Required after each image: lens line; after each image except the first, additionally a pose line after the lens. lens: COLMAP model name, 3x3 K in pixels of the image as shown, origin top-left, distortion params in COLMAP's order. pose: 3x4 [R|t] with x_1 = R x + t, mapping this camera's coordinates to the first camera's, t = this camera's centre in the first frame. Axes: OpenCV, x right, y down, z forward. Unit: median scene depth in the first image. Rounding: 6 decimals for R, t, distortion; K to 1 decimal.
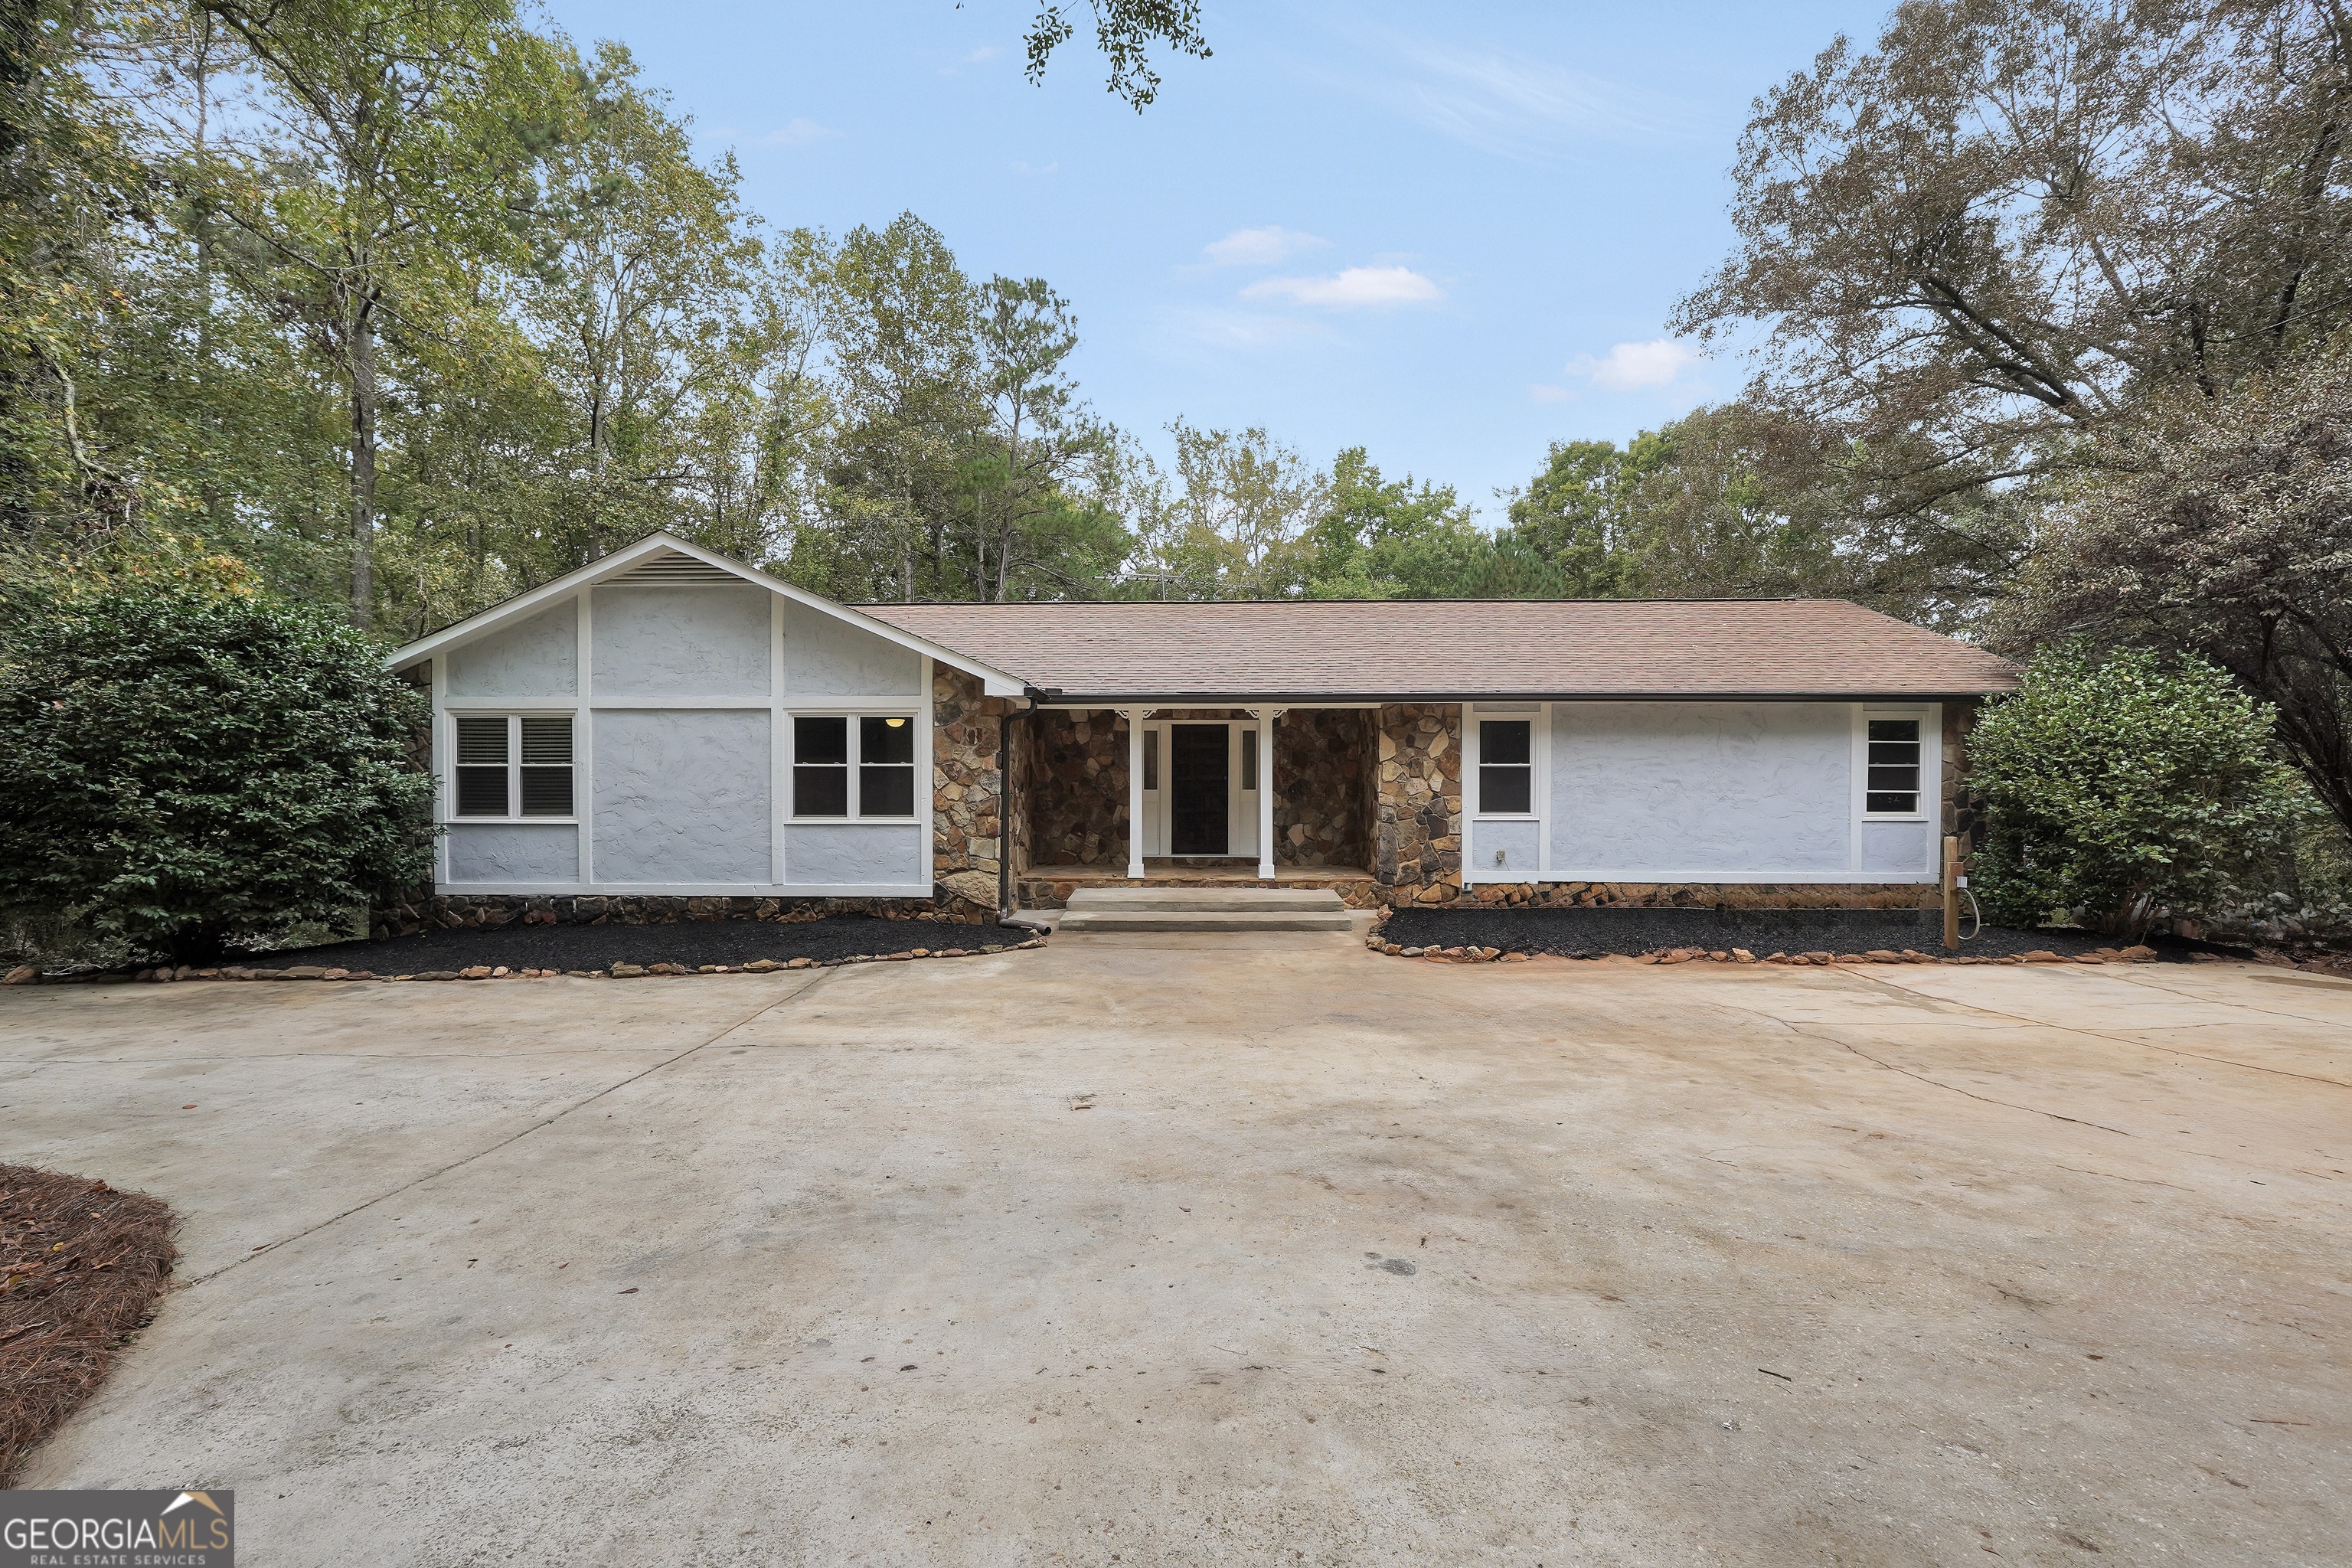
lens RADIAL K [[1003.8, 0, 1160.4], [0, 1003.8, 764.5], [0, 0, 1]] dist [-0.017420, 0.007975]
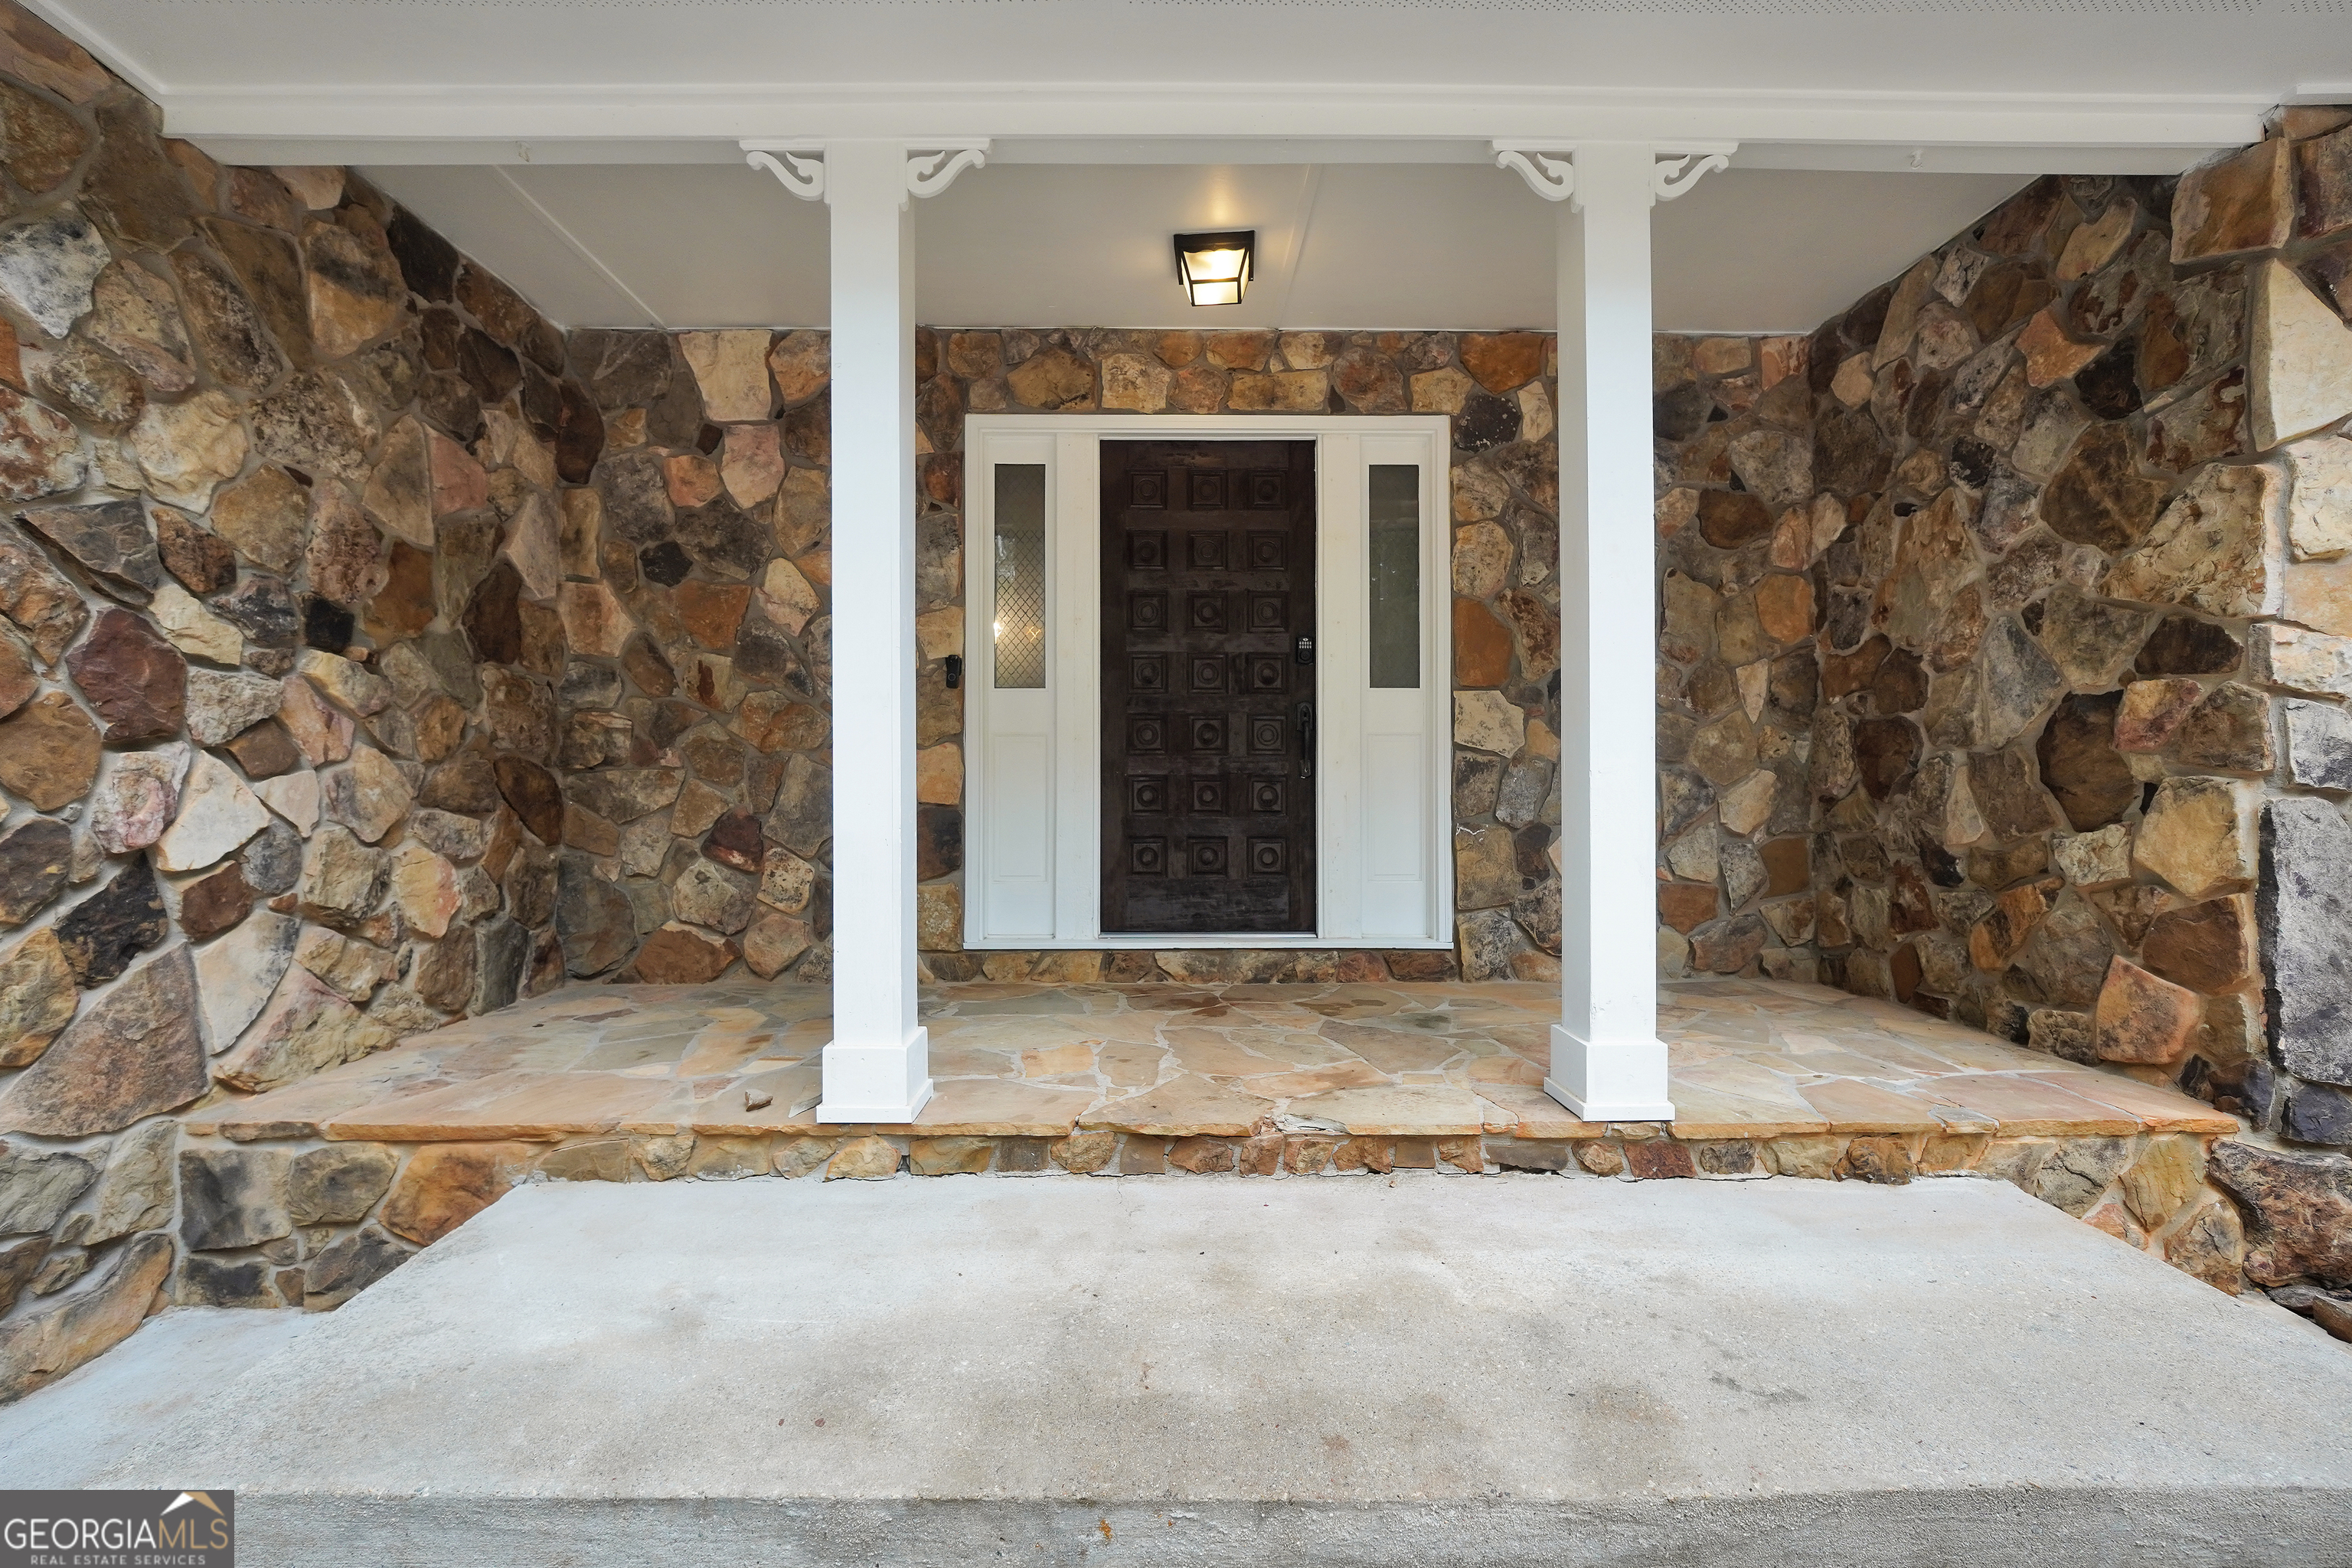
lens RADIAL K [[1003.8, 0, 1160.4], [0, 1003.8, 764.5], [0, 0, 1]] dist [-0.017420, 0.007975]
pose [[0.999475, -0.001576, 0.032352, 0.020862], [0.001966, 0.999926, -0.012037, 0.054788], [-0.032330, 0.012095, 0.999404, 0.840044]]
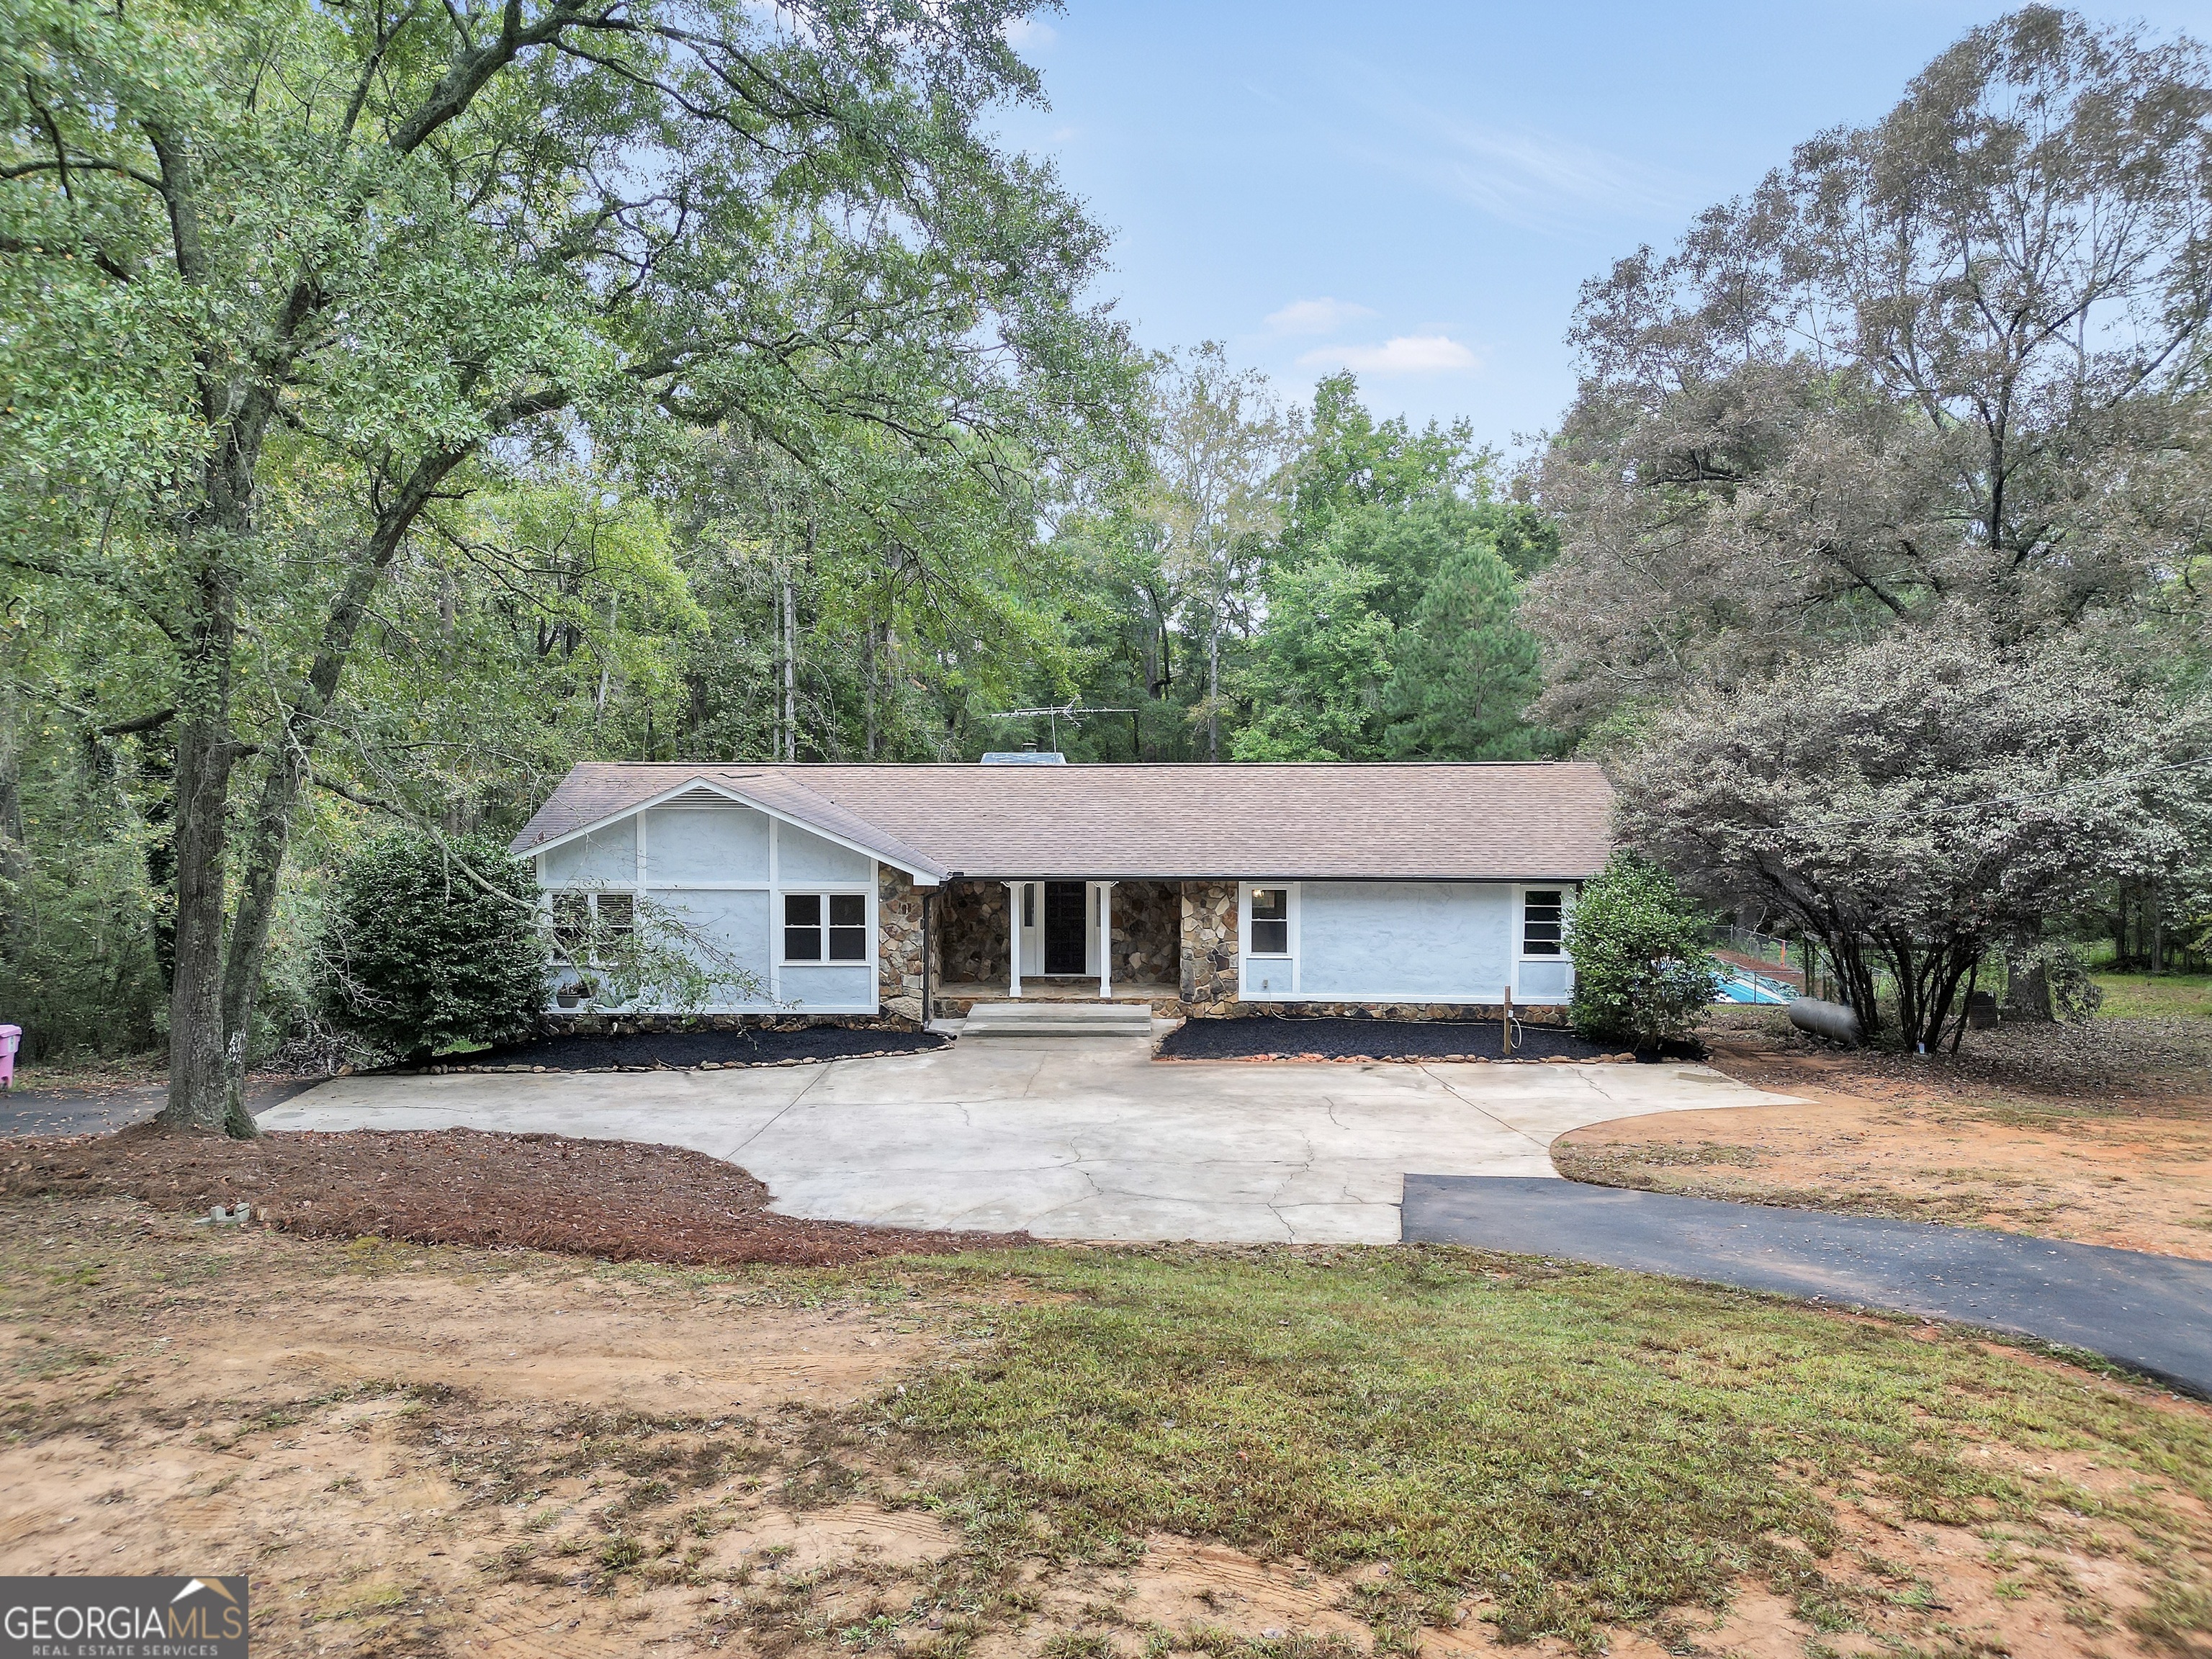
lens RADIAL K [[1529.5, 0, 1106.8], [0, 1529.5, 796.0], [0, 0, 1]] dist [0.069585, -0.005265]
pose [[0.999990, 0.000788, -0.004356, 0.119048], [-0.000572, 0.998789, 0.049205, -0.289156], [0.004389, -0.049202, 0.998779, -1.209071]]
